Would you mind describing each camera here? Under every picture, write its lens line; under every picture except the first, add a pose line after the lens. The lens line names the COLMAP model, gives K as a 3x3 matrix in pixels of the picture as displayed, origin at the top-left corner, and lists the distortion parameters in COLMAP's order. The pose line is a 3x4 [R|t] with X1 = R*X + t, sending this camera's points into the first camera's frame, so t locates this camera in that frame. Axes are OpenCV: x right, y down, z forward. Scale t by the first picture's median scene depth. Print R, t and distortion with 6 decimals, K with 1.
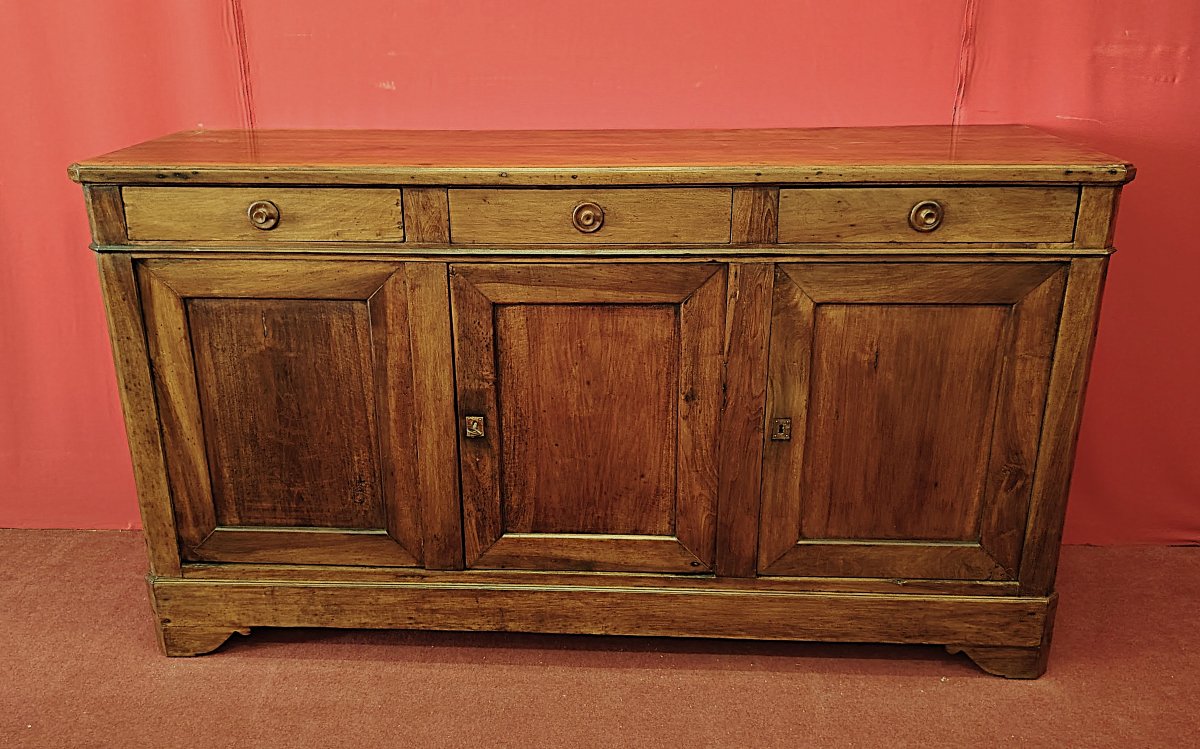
lens RADIAL K [[1010.0, 0, 563.4], [0, 1010.0, 365.9], [0, 0, 1]] dist [0.029557, -0.048272]
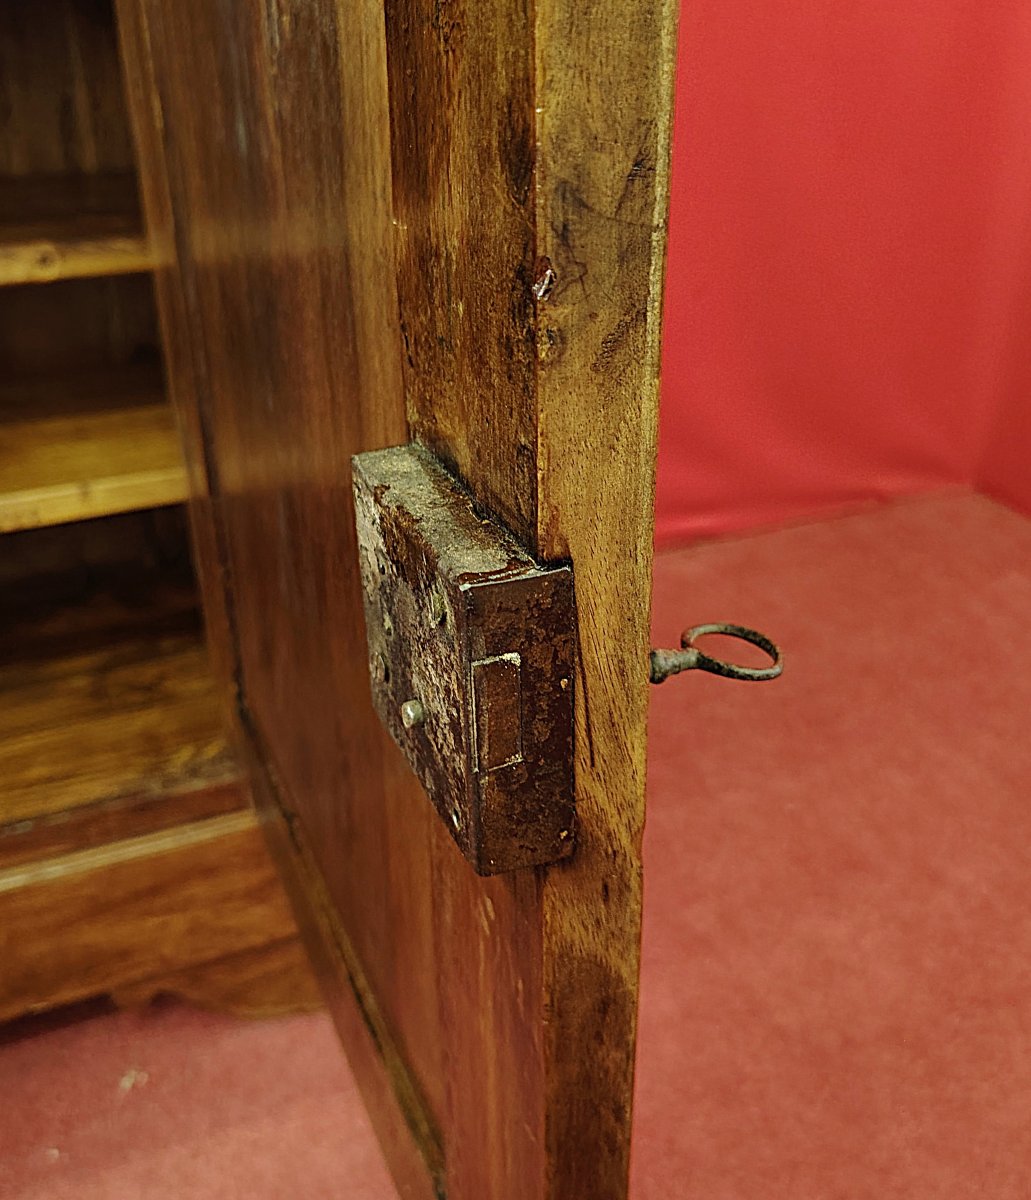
lens RADIAL K [[1224.7, 0, 516.3], [0, 1224.7, 601.9], [0, 0, 1]] dist [-0.011743, 0.000000]
pose [[0.894765, -0.206648, 0.395844, 0.372505], [0.141105, 0.971899, 0.188419, 0.100189], [-0.423657, -0.112735, 0.898780, 0.617713]]
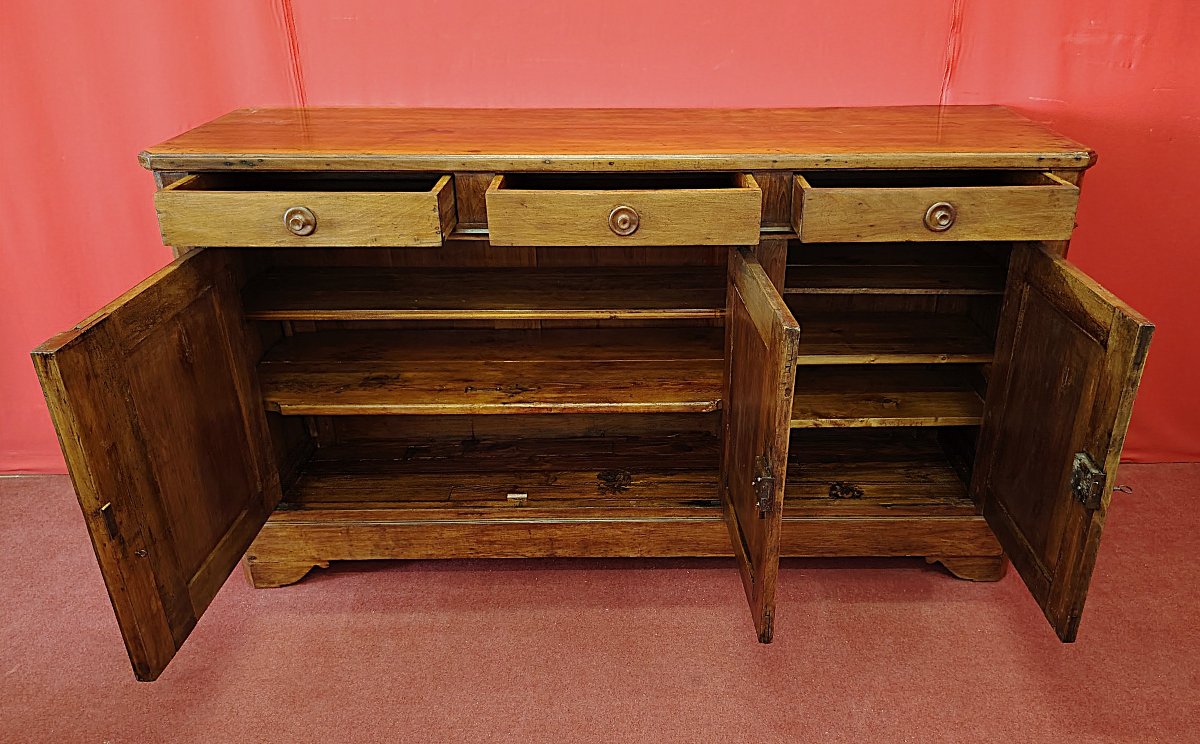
lens RADIAL K [[911.1, 0, 641.4], [0, 911.1, 388.2], [0, 0, 1]] dist [0.026655, -0.039257]
pose [[0.997380, -0.021344, 0.069117, -0.027286], [0.013621, 0.993801, 0.110334, -0.045986], [-0.071043, -0.109103, 0.991488, -0.022549]]
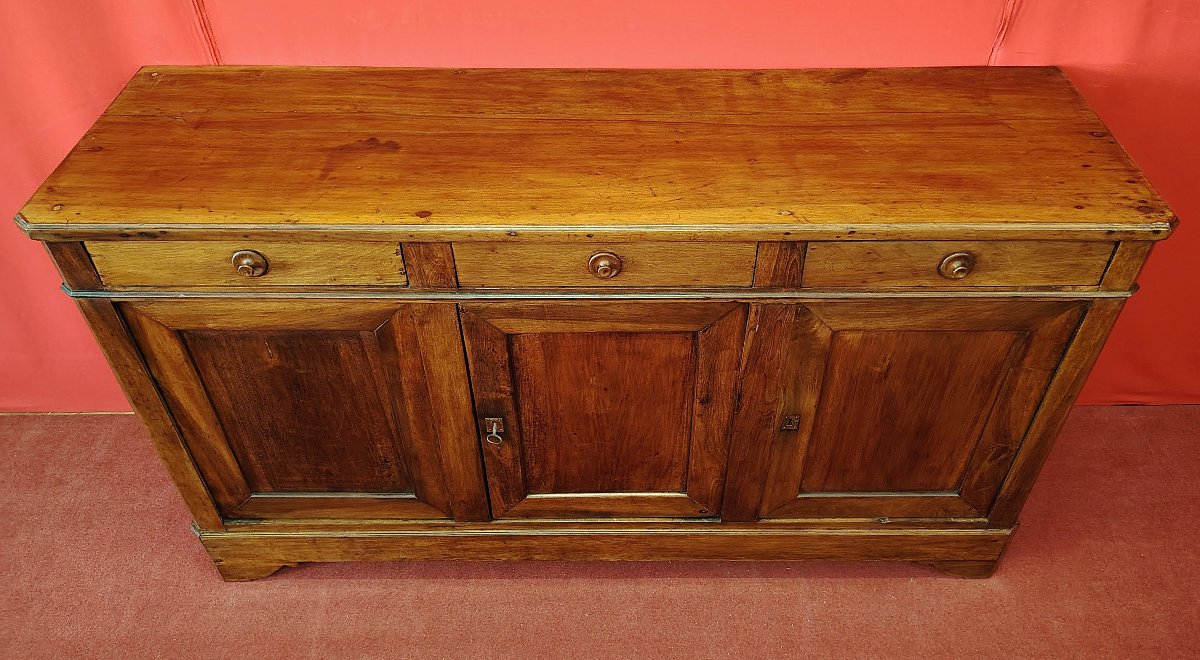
lens RADIAL K [[885.3, 0, 621.8], [0, 885.3, 296.2], [0, 0, 1]] dist [0.015231, -0.019879]
pose [[0.997646, -0.030806, 0.061271, -0.009842], [0.005522, 0.926616, 0.375969, -0.390721], [-0.068357, -0.374746, 0.924604, 0.208747]]
